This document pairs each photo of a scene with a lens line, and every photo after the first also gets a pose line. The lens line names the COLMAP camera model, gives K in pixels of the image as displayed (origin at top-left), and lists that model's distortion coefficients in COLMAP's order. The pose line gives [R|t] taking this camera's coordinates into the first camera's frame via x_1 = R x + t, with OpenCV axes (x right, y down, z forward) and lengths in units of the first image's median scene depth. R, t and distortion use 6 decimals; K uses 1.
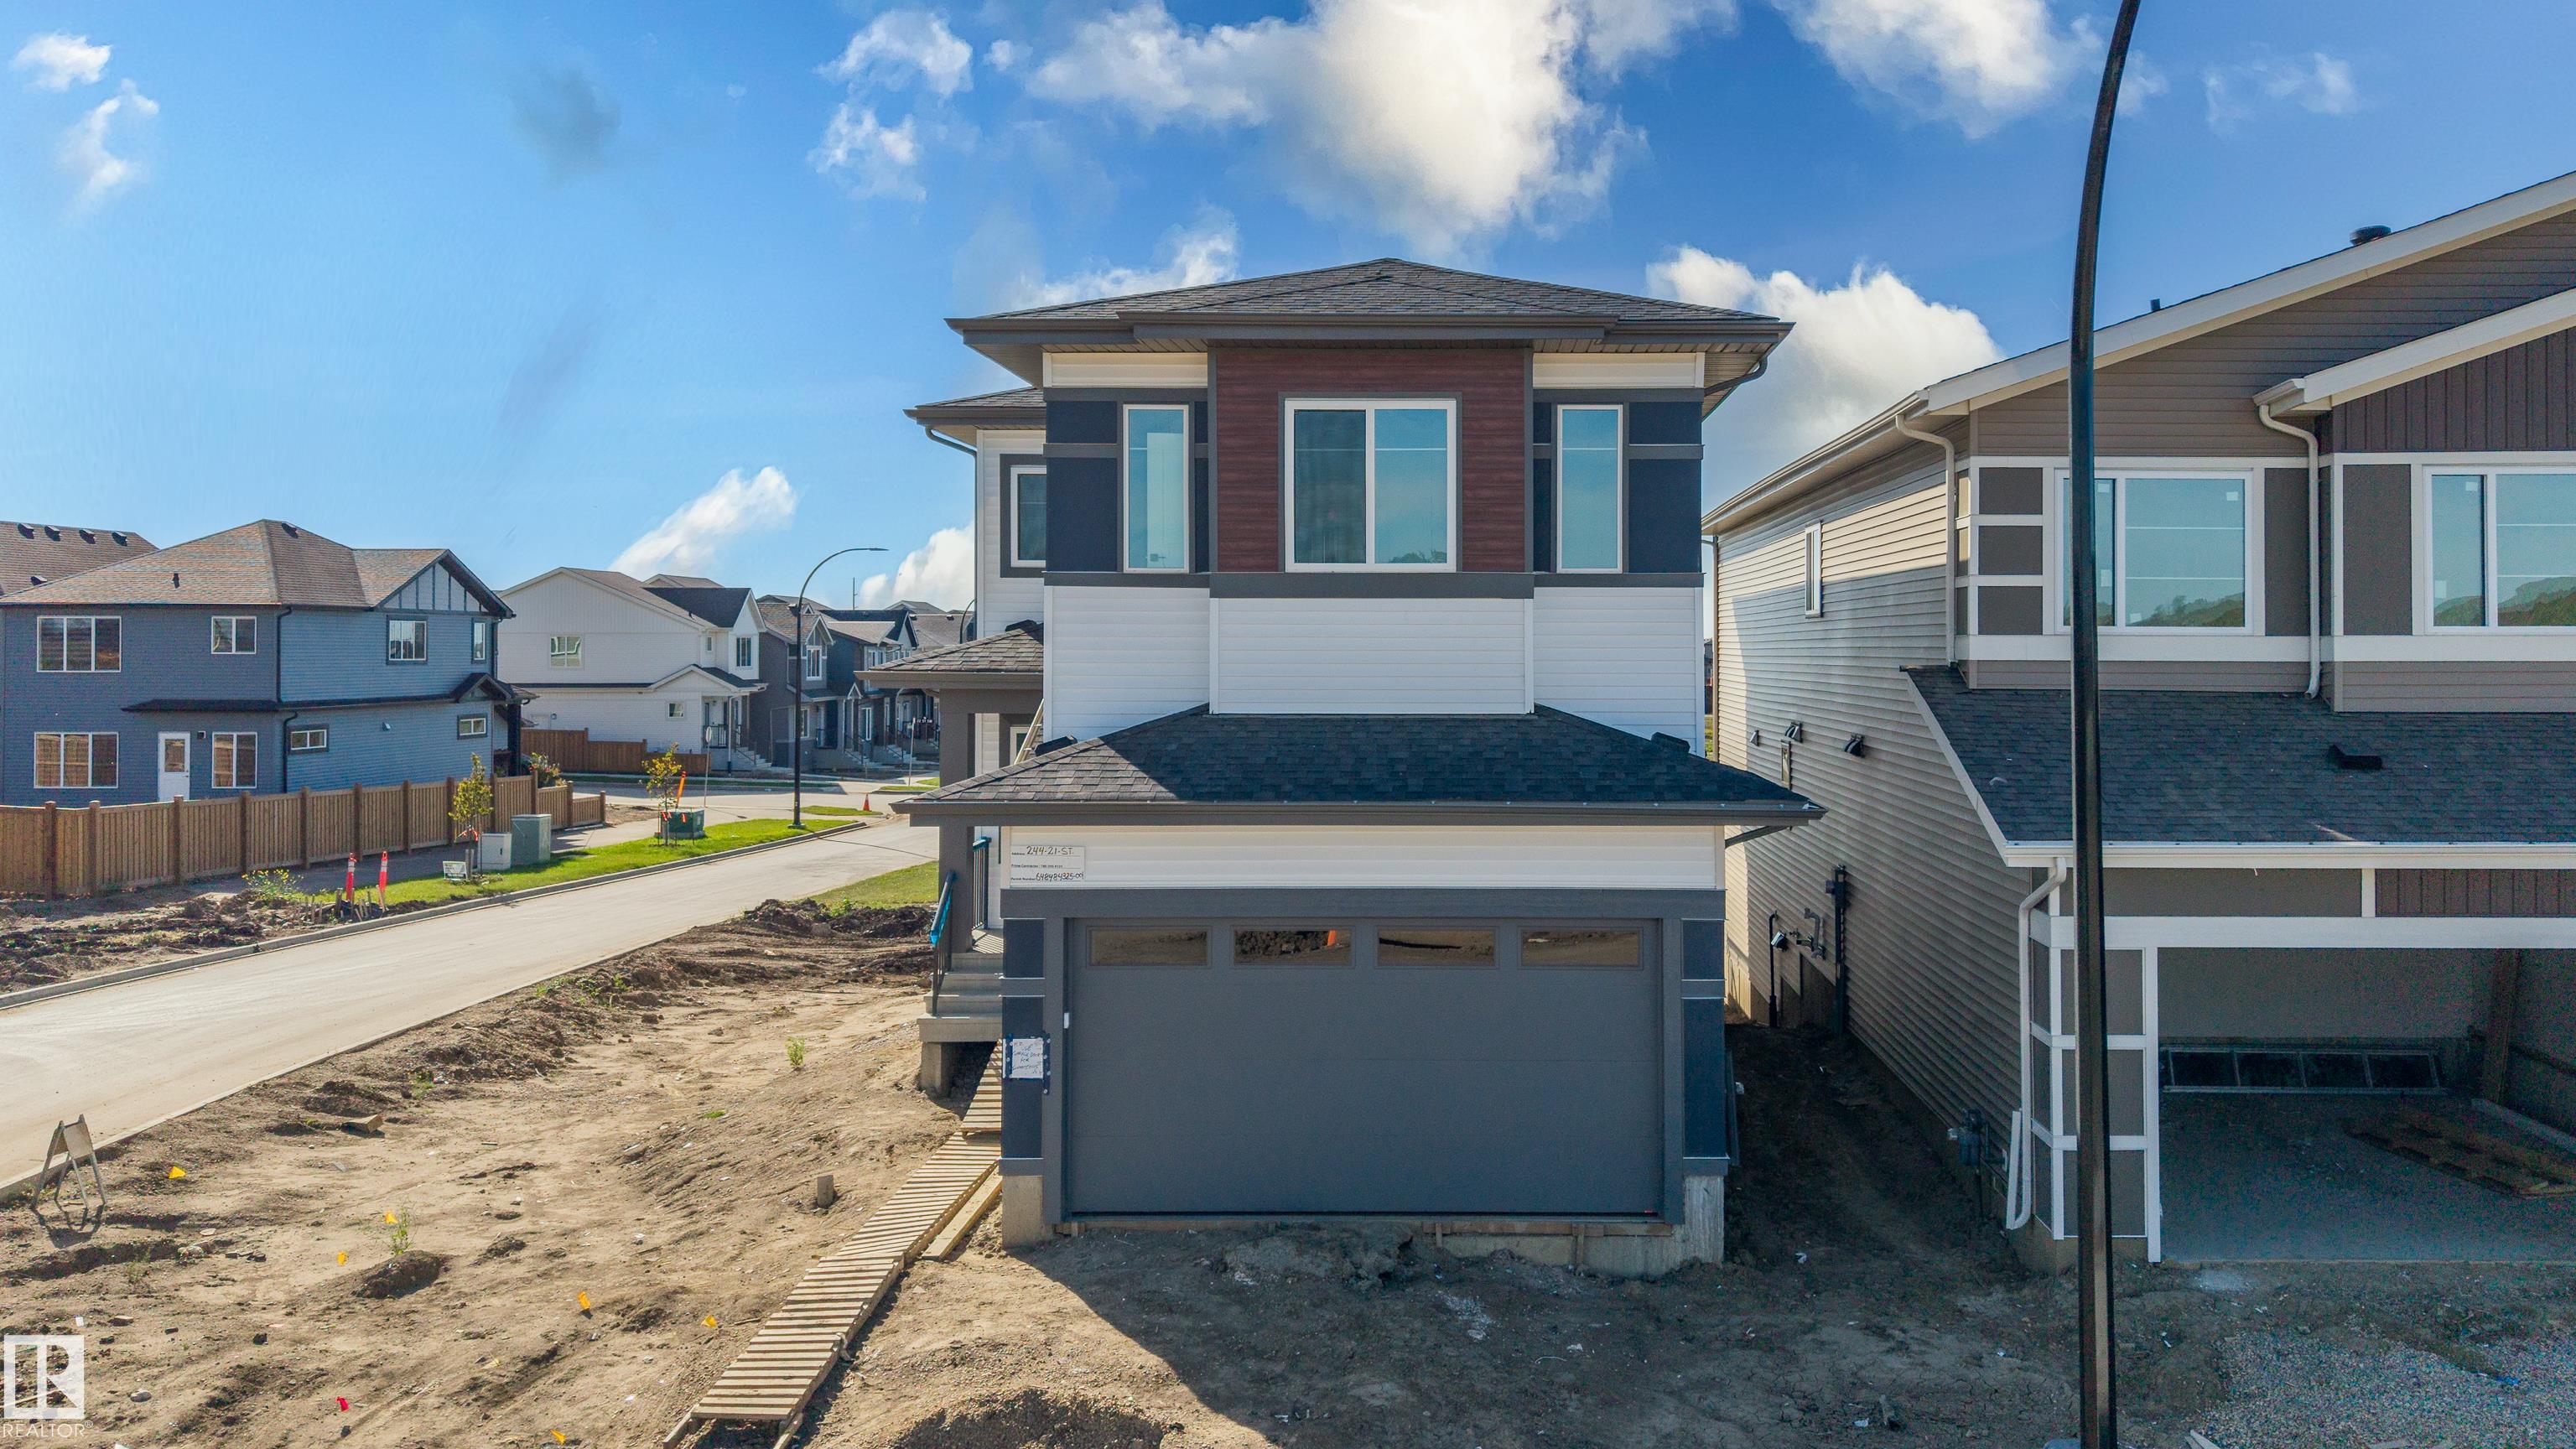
lens RADIAL K [[2146.6, 0, 1386.3], [0, 2146.6, 631.5], [0, 0, 1]] dist [0.005575, -0.004470]
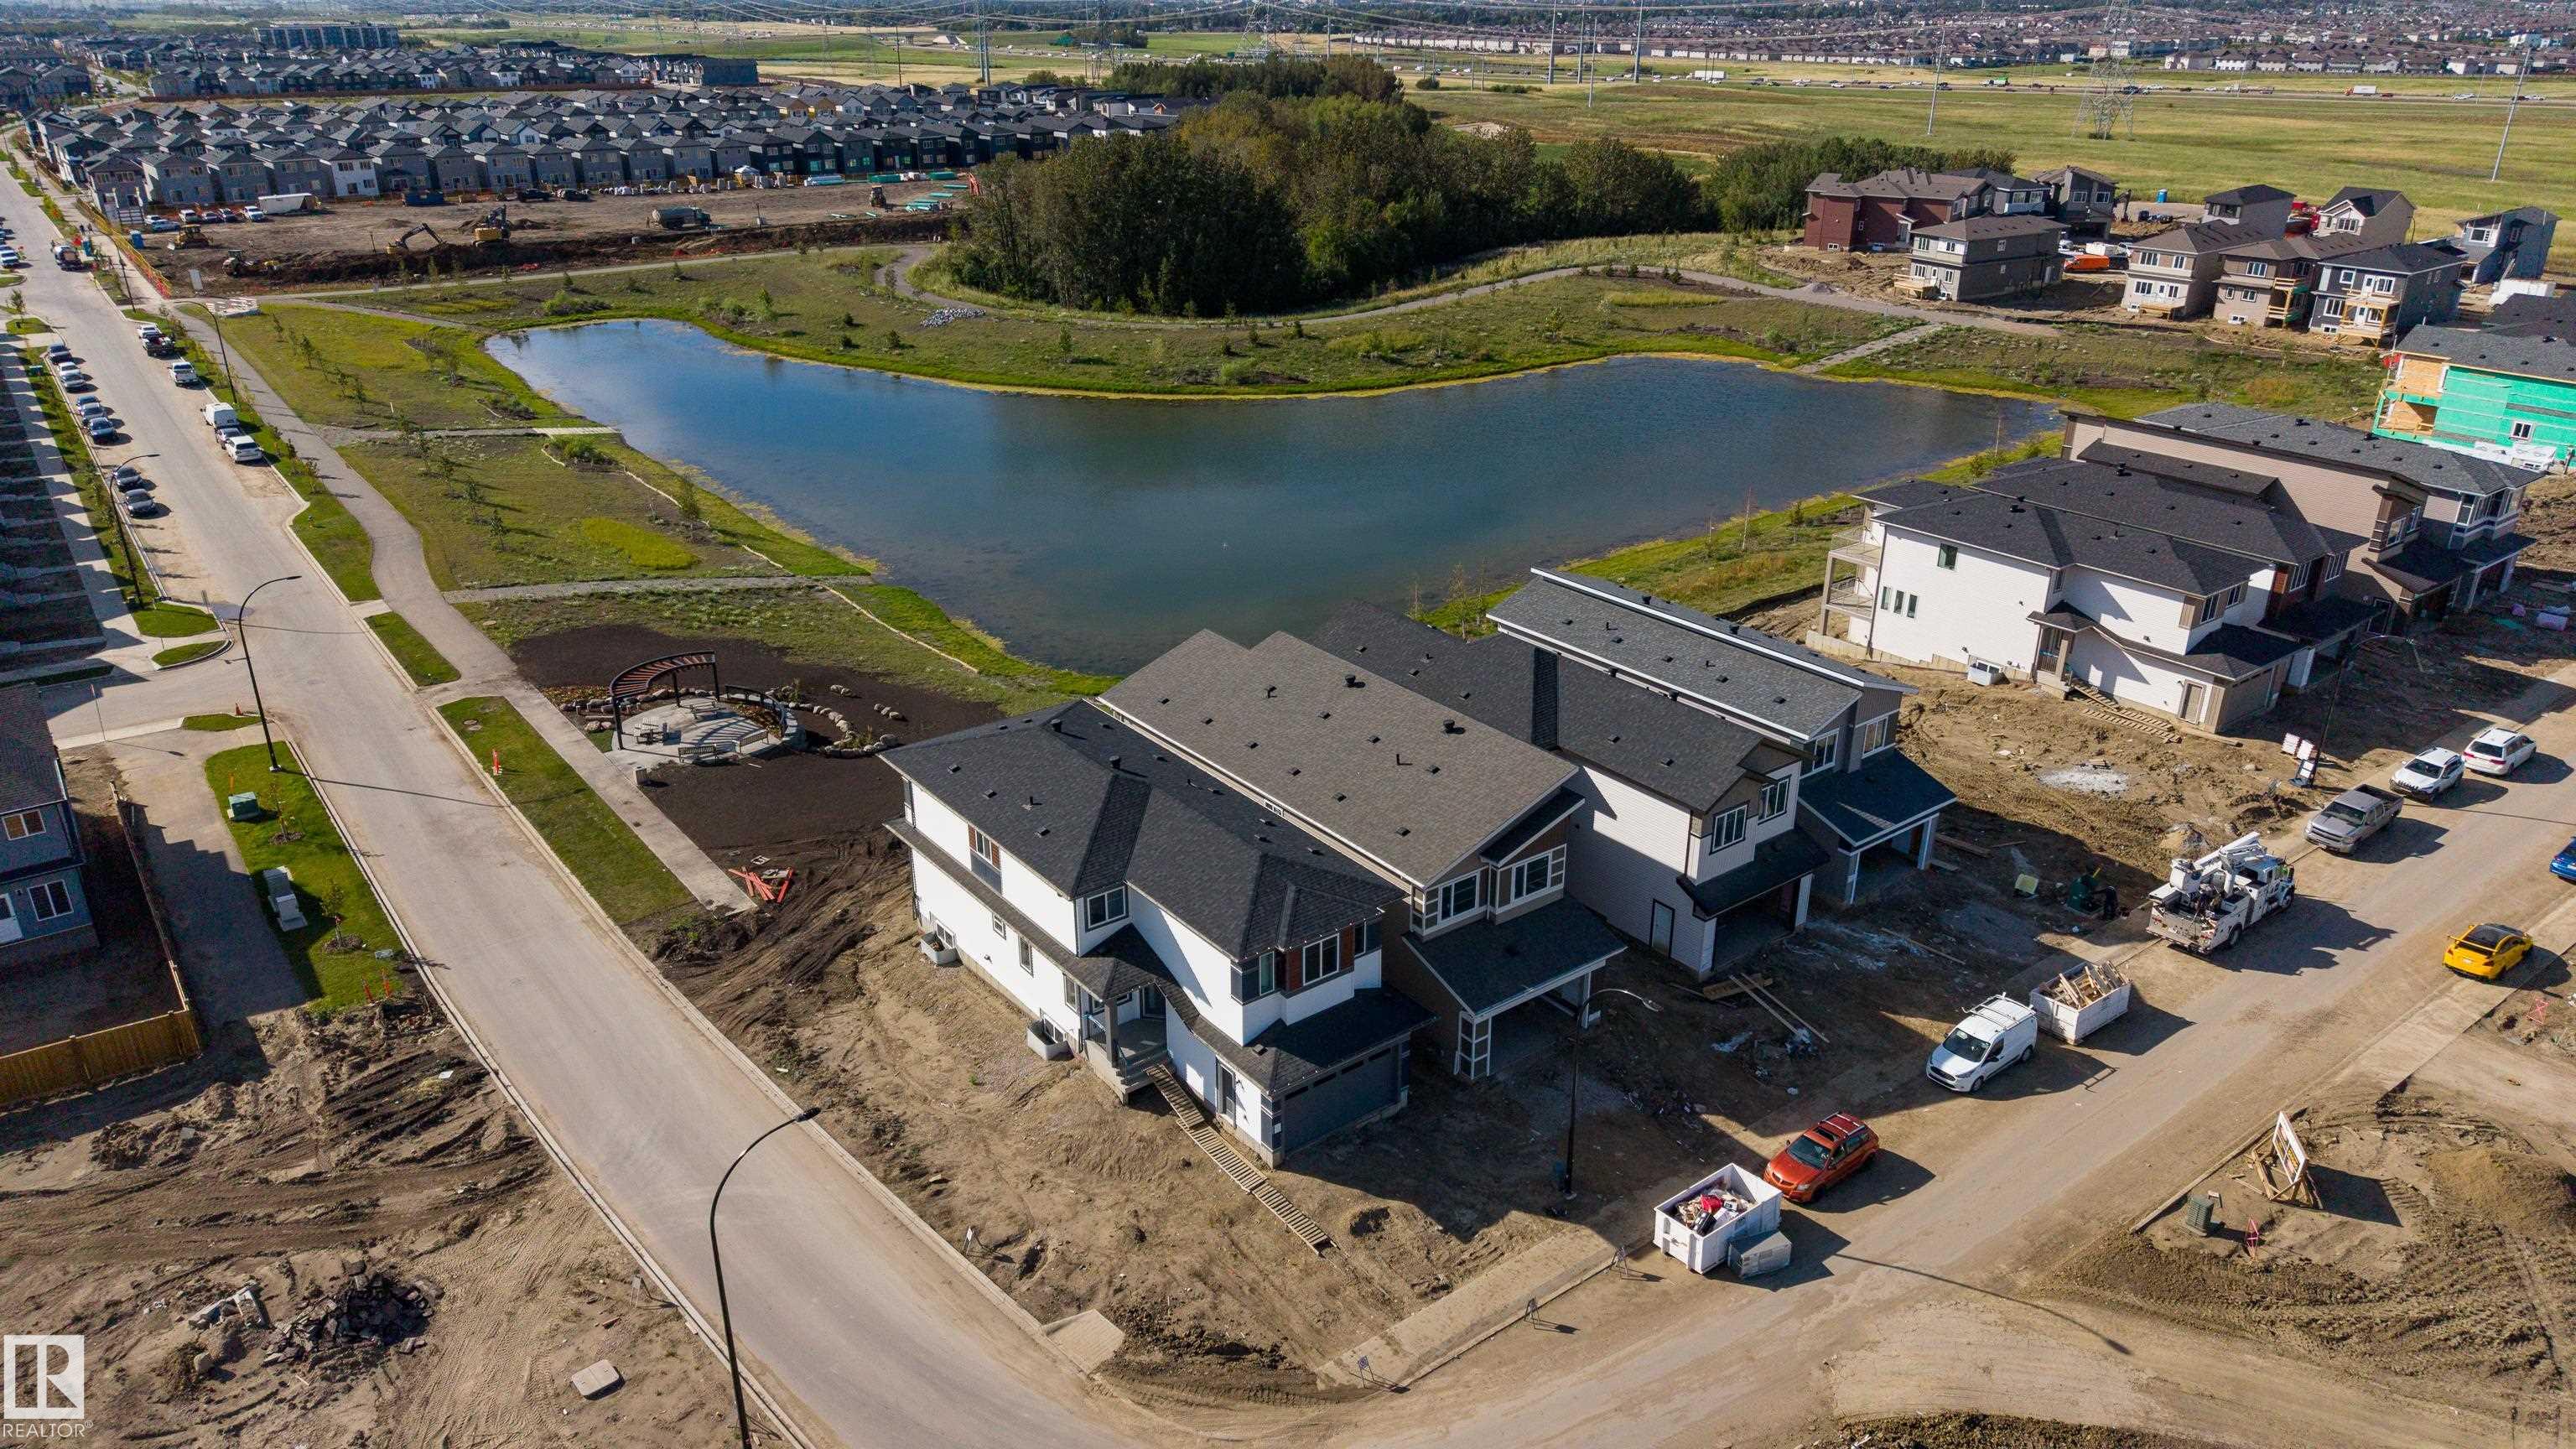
lens RADIAL K [[1740.0, 0, 1288.7], [0, 1740.0, 679.8], [0, 0, 1]] dist [0.030770, -0.032344]
pose [[0.797925, -0.229477, 0.557365, -1.640451], [-0.002448, 0.923452, 0.383706, -1.690287], [-0.602751, -0.307534, 0.736284, -1.081641]]
